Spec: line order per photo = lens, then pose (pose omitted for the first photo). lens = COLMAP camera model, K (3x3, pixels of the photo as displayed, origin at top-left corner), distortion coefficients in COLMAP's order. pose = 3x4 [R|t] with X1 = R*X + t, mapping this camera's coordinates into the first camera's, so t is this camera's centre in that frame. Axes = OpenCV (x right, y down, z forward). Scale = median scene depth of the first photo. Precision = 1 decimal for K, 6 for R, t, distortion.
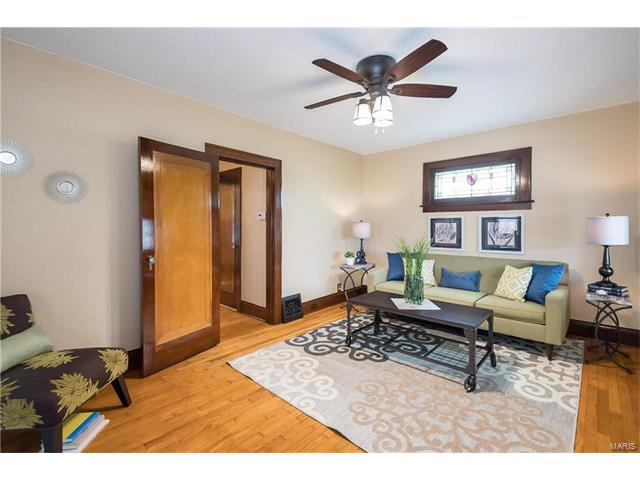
lens RADIAL K [[292.2, 0, 325.8], [0, 292.2, 228.8], [0, 0, 1]] dist [0.019680, -0.007261]
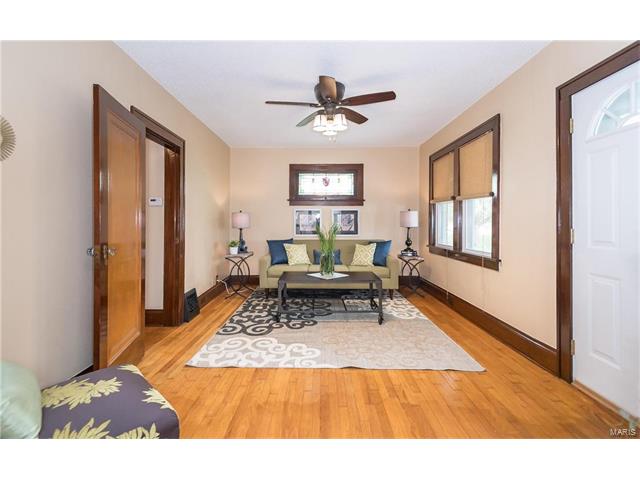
lens RADIAL K [[292.2, 0, 317.5], [0, 292.2, 217.9], [0, 0, 1]] dist [0.019680, -0.007261]
pose [[0.748192, 0.011068, 0.663390, -0.437042], [0.006021, 0.999706, -0.023470, 0.026811], [-0.663455, 0.021554, 0.747906, 0.052842]]
